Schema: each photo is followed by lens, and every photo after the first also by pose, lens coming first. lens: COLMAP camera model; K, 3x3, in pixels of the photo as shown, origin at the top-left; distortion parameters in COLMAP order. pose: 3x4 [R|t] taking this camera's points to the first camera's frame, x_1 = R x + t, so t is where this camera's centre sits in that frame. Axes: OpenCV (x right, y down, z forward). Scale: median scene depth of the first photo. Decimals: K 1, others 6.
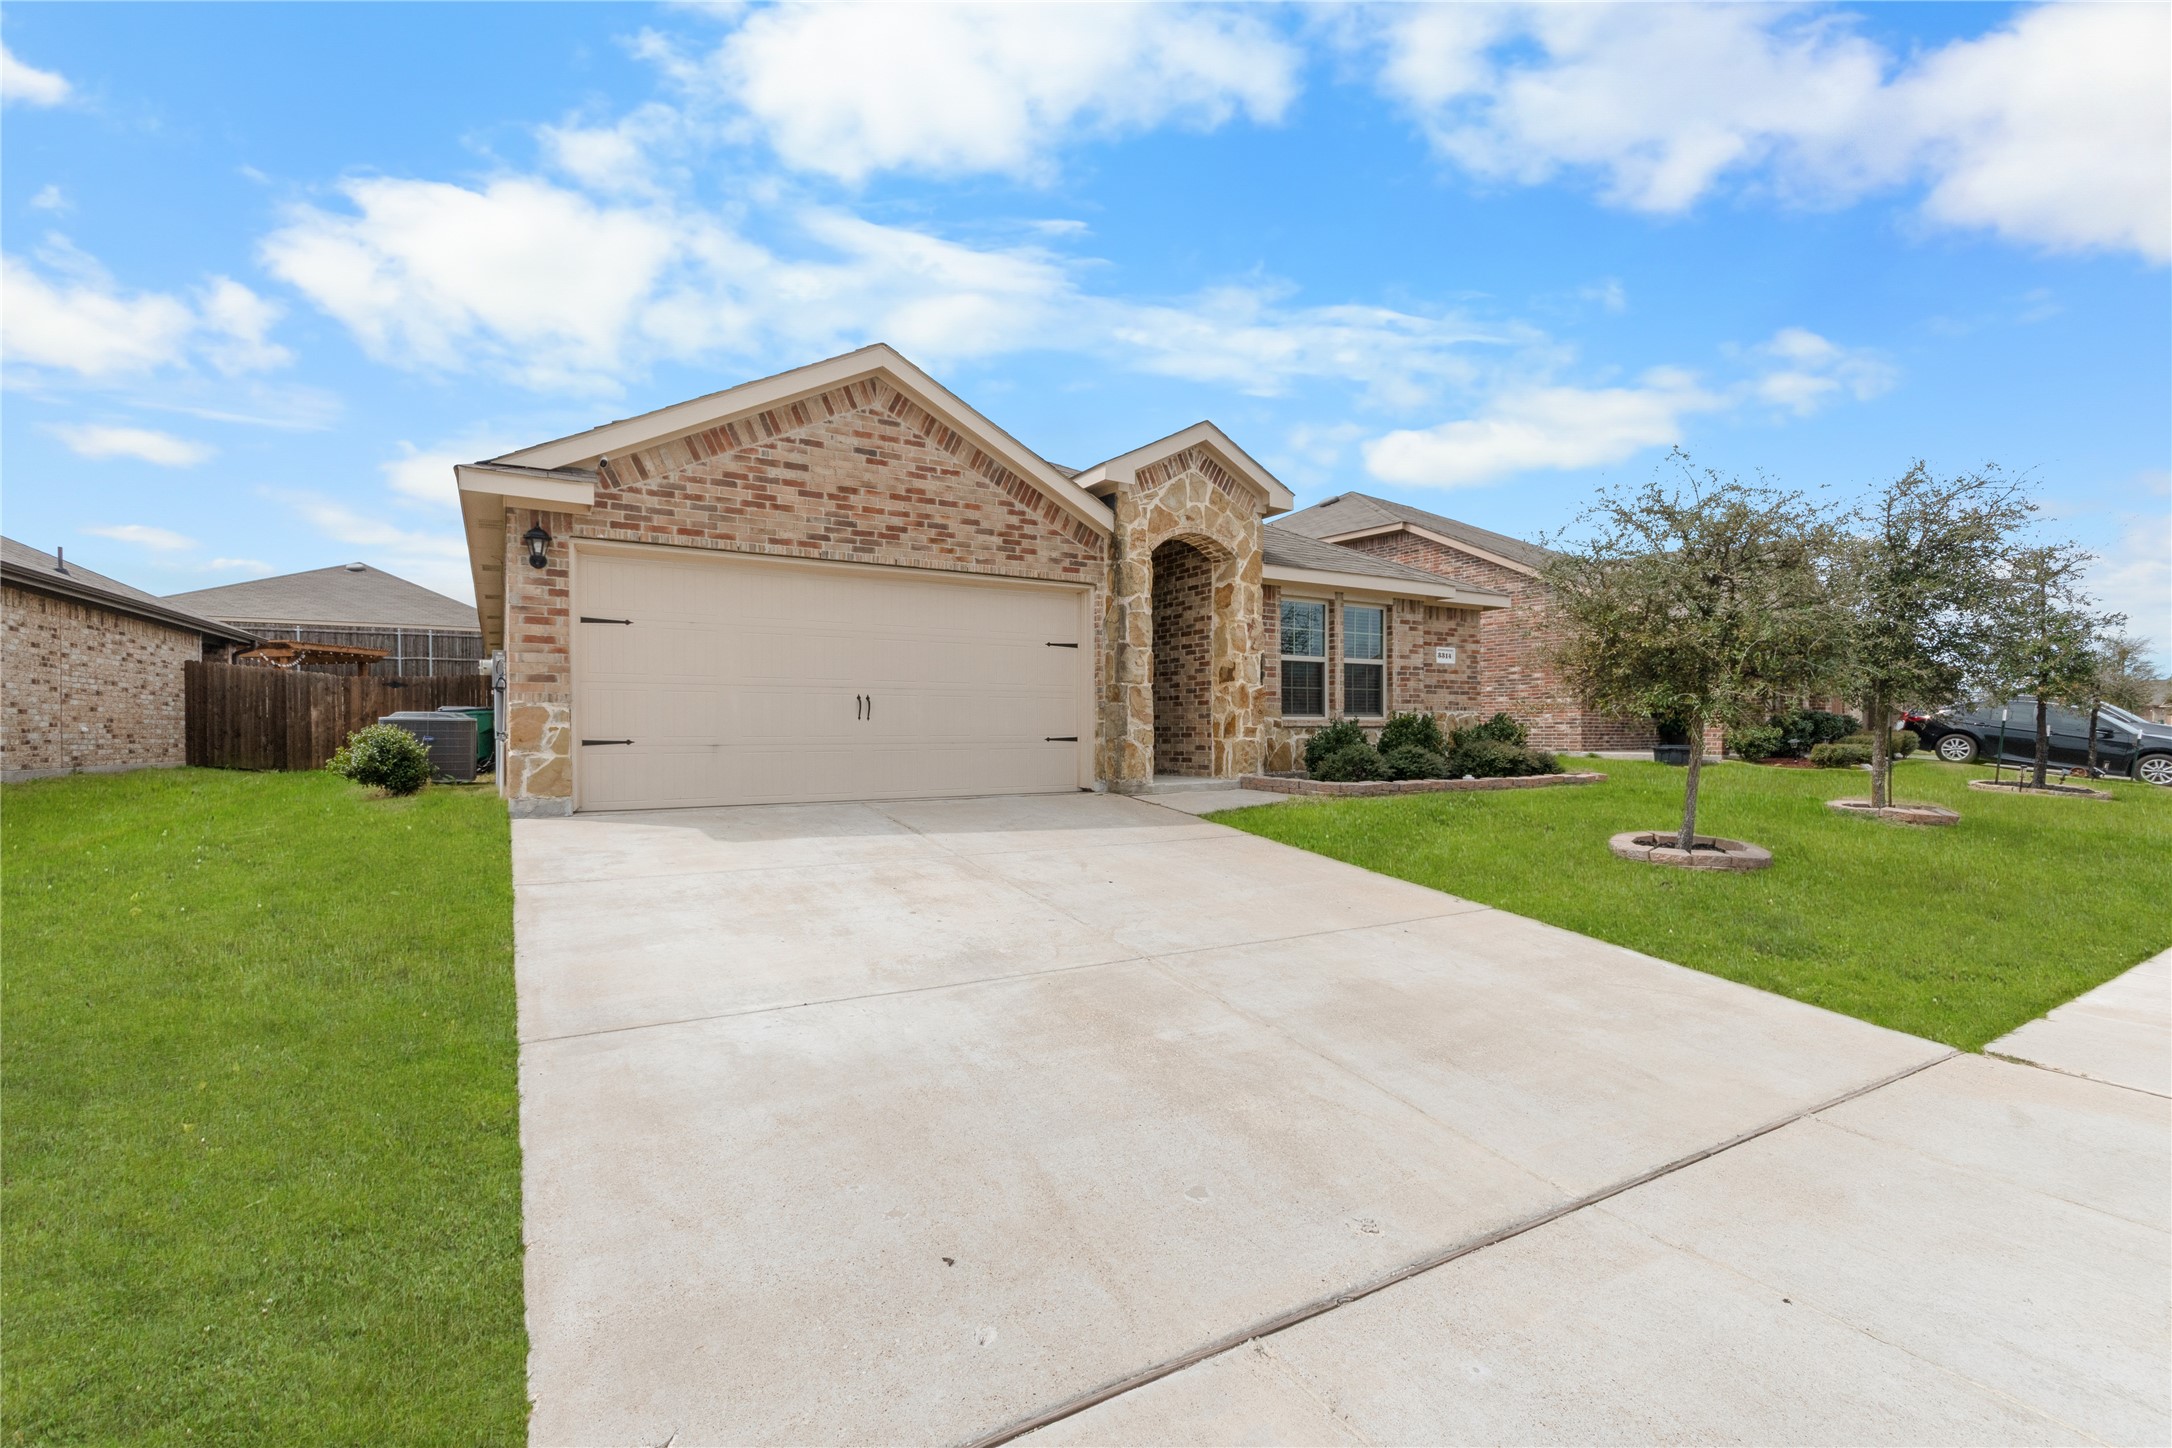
lens RADIAL K [[961.6, 0, 1097.5], [0, 961.6, 726.9], [0, 0, 1]] dist [0.002858, 0.000926]
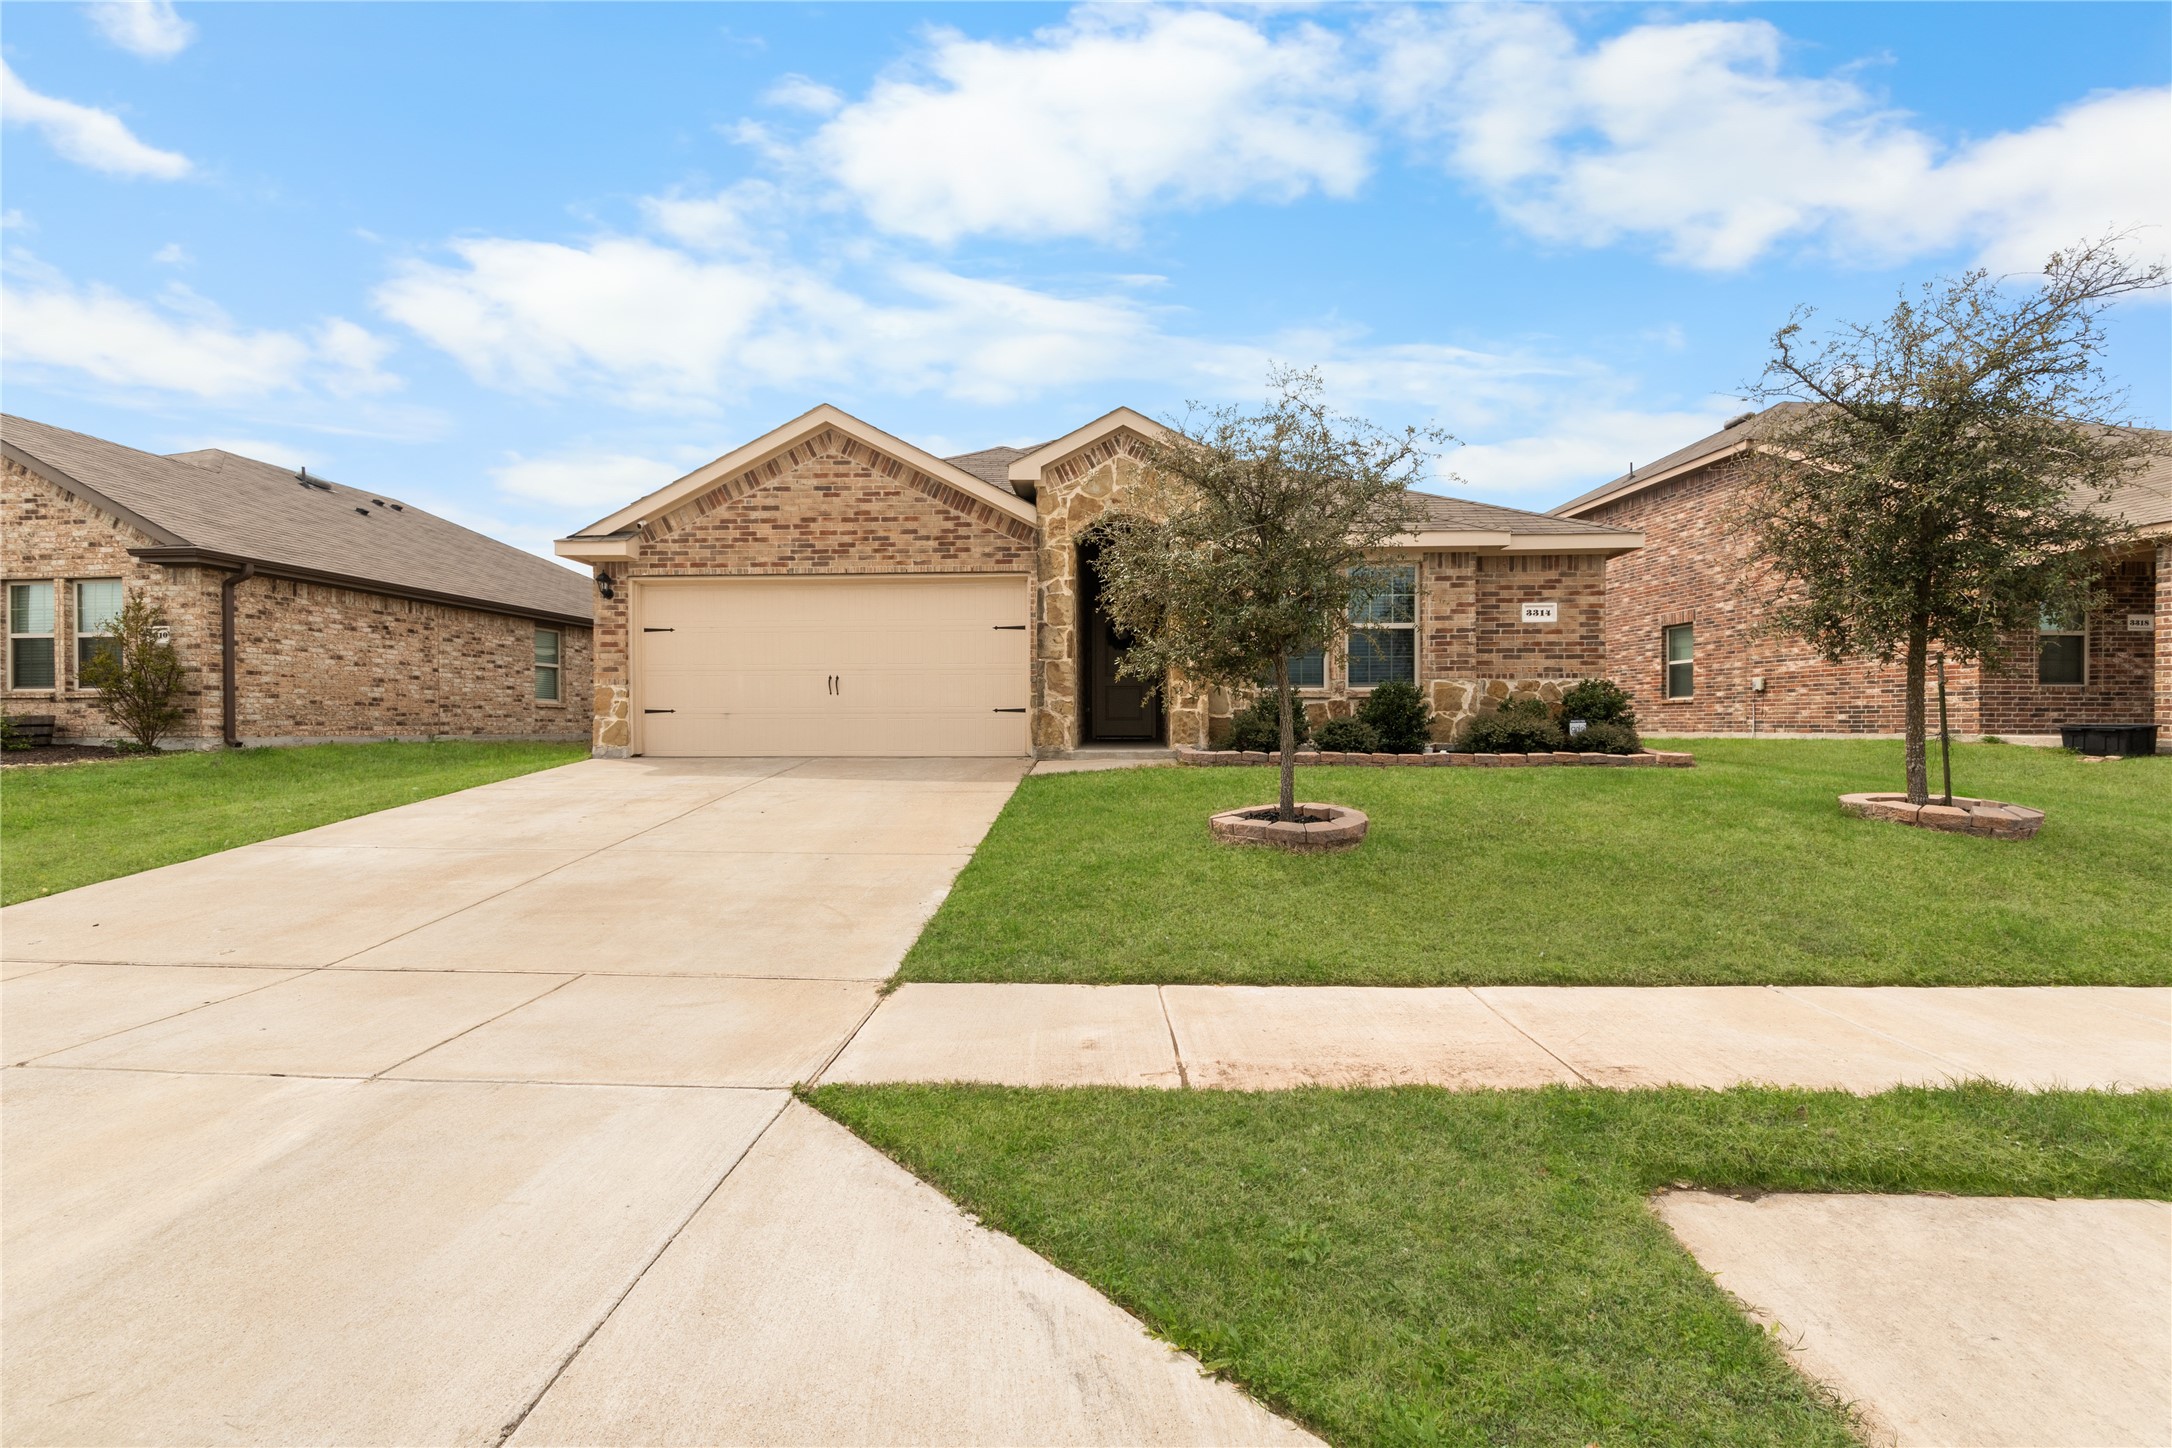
lens RADIAL K [[961.6, 0, 1079.4], [0, 961.6, 720.7], [0, 0, 1]] dist [0.002858, 0.000926]
pose [[0.823591, -0.000709, -0.567184, 0.758505], [0.002843, 0.999992, 0.002877, 0.024643], [0.567178, -0.003982, 0.823586, 0.120214]]
